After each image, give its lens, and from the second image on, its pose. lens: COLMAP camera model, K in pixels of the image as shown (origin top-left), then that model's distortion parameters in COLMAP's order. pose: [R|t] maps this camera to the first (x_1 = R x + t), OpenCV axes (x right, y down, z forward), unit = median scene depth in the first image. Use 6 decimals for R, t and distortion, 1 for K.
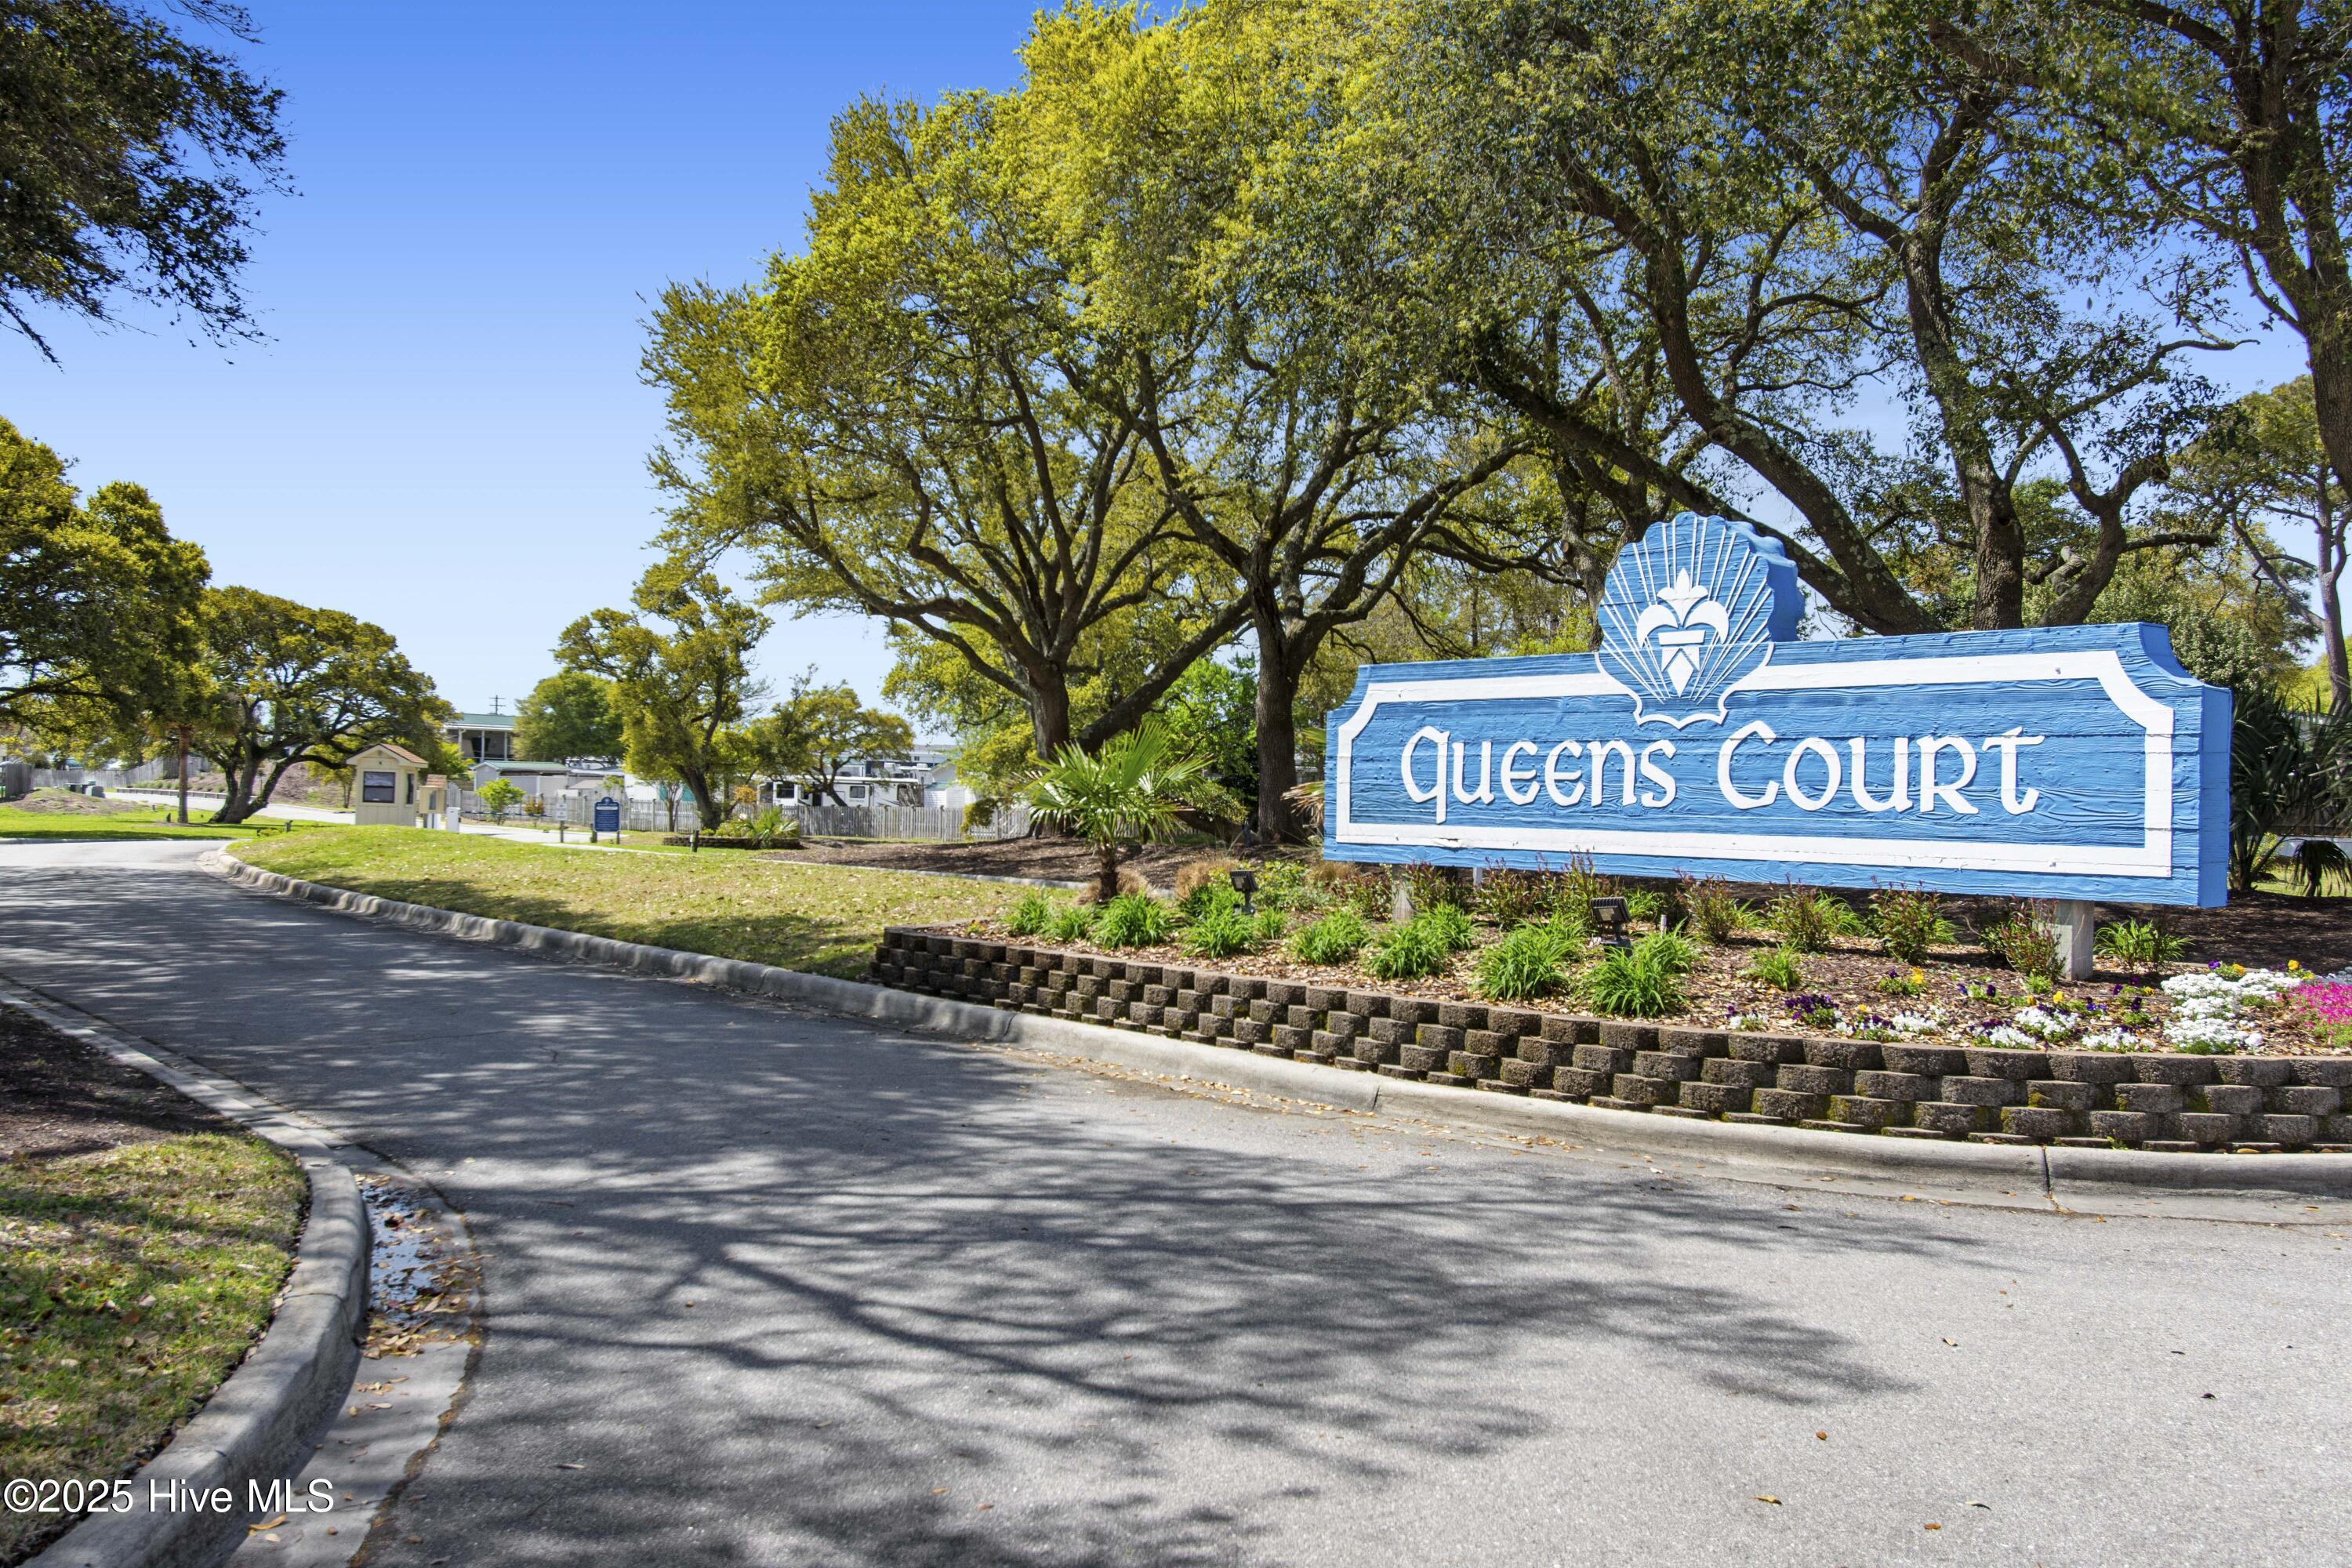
lens RADIAL K [[2087.8, 0, 1138.9], [0, 2087.8, 831.0], [0, 0, 1]] dist [0.007908, 0.000746]
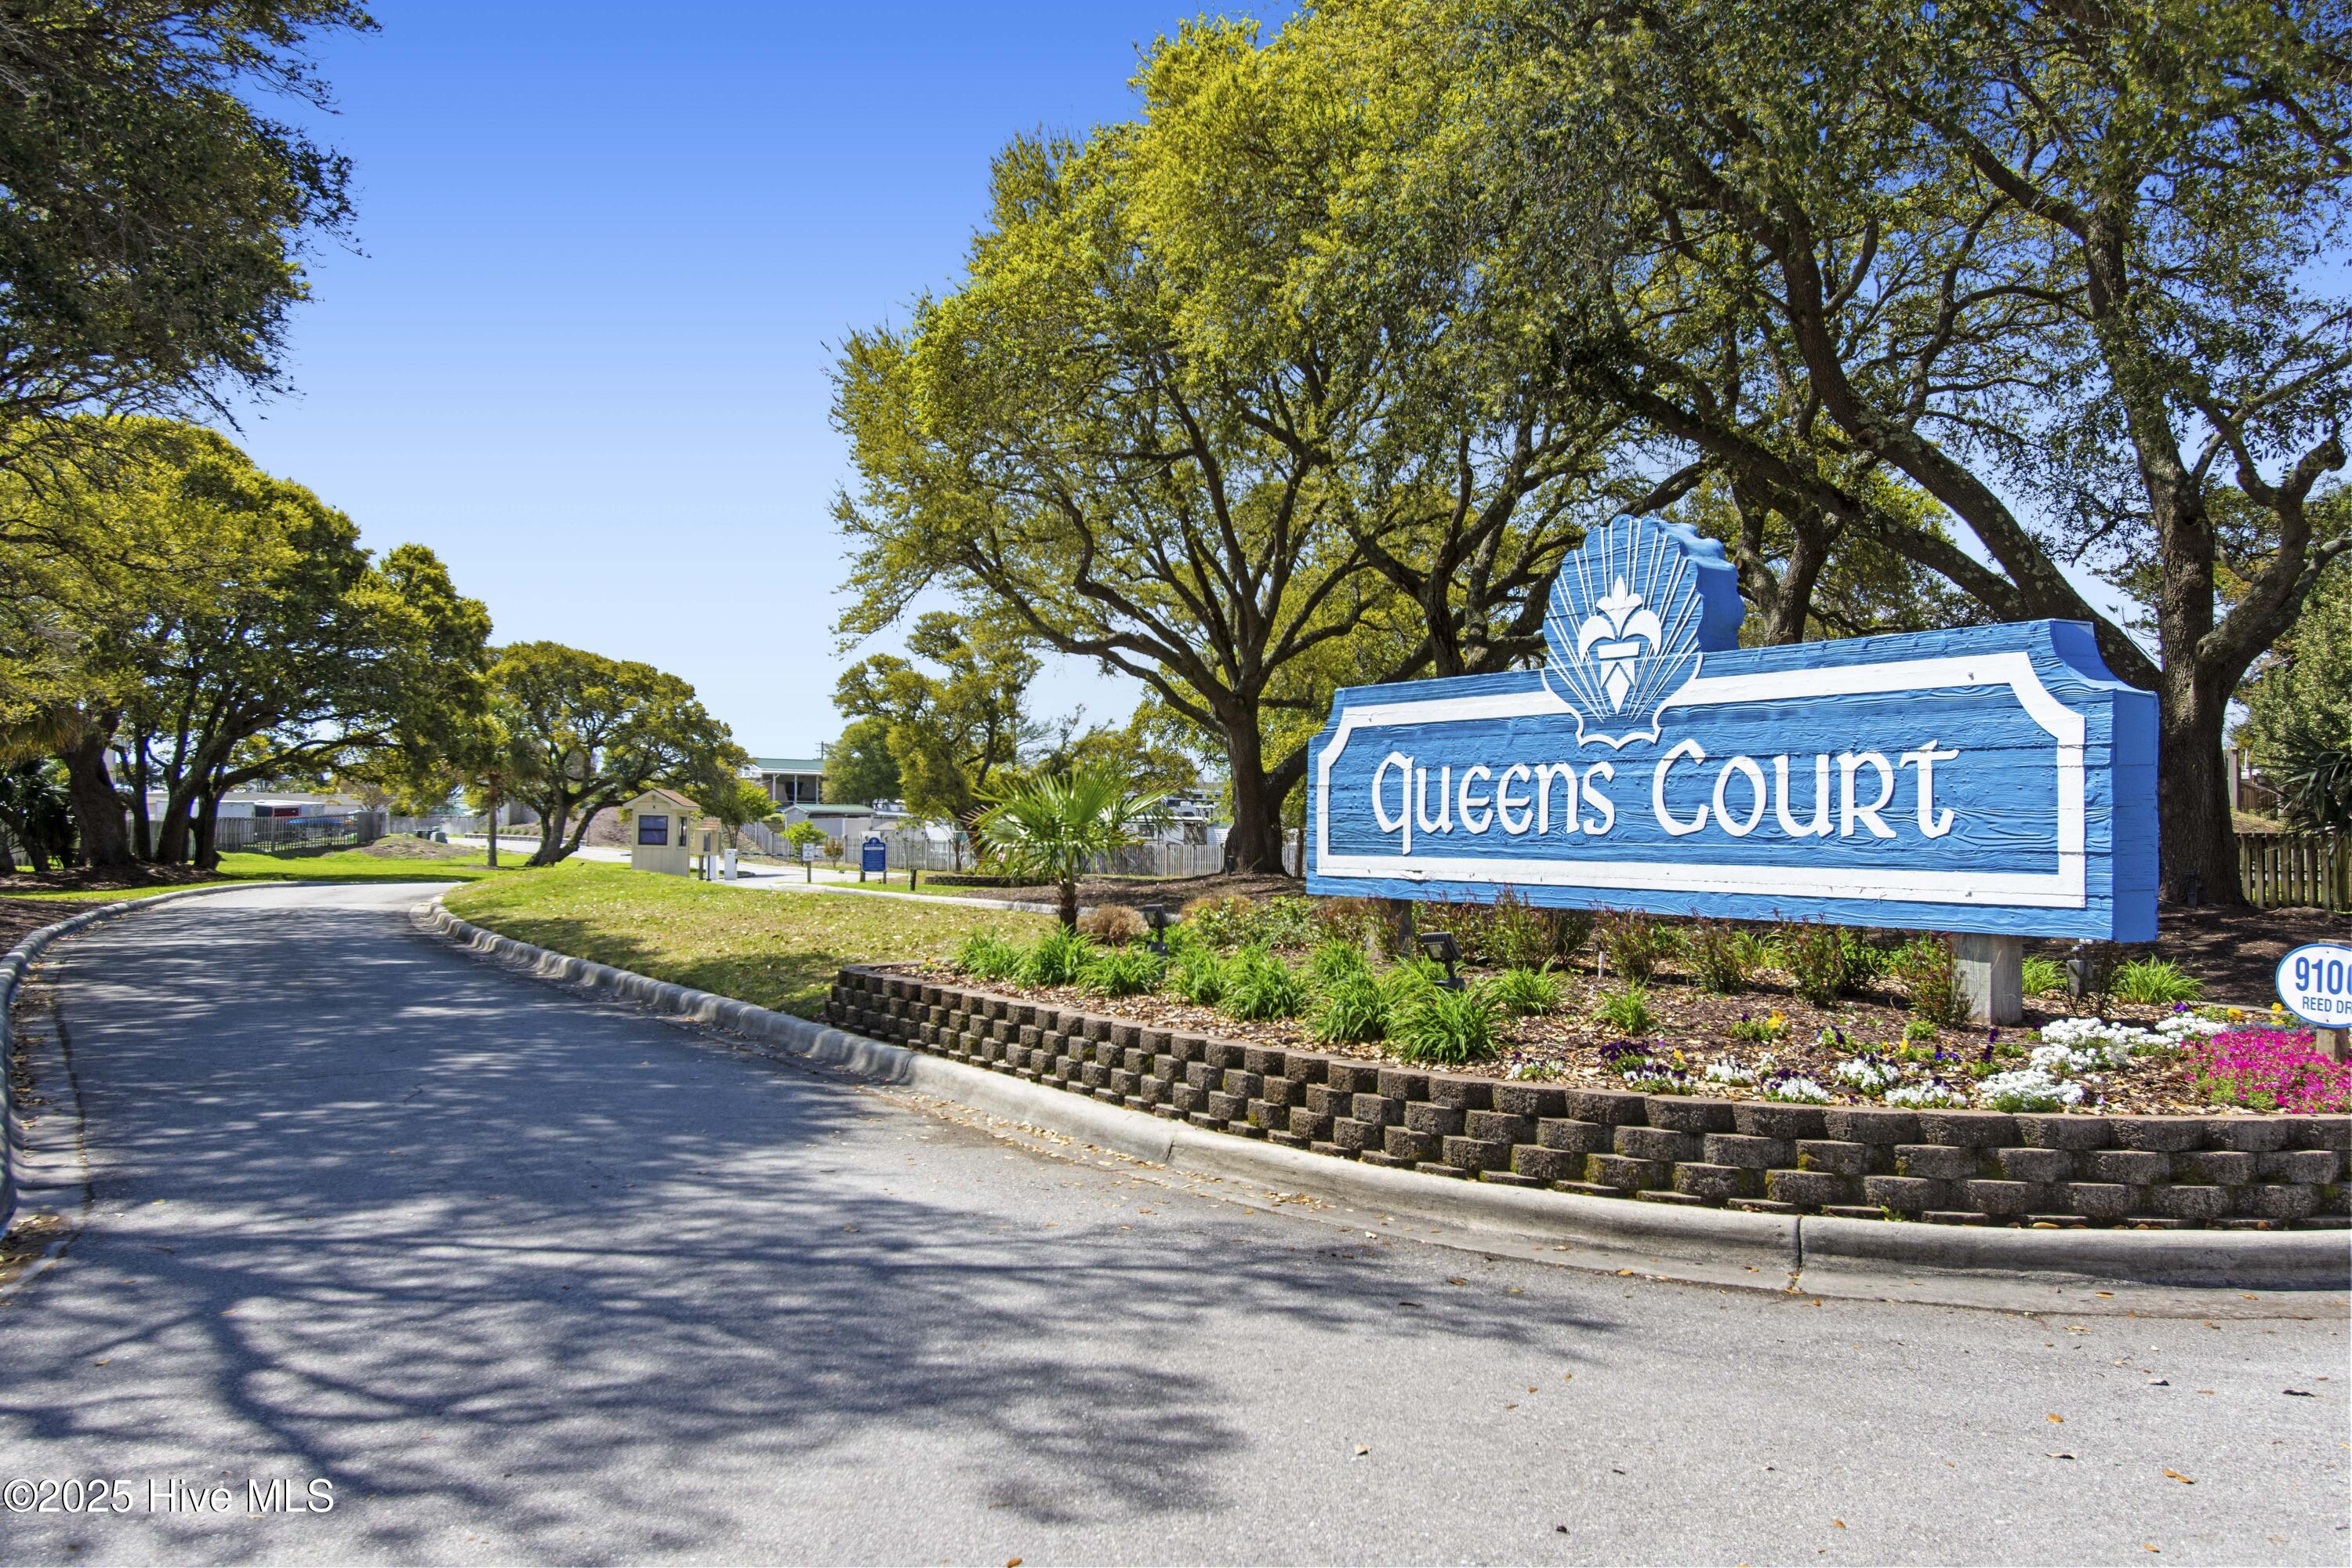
lens RADIAL K [[2087.8, 0, 1138.9], [0, 2087.8, 831.0], [0, 0, 1]] dist [0.007908, 0.000746]
pose [[0.988824, -0.009608, -0.148776, 0.174604], [0.006900, 0.999801, -0.018702, 0.002643], [0.148926, 0.017466, 0.988694, 0.055263]]
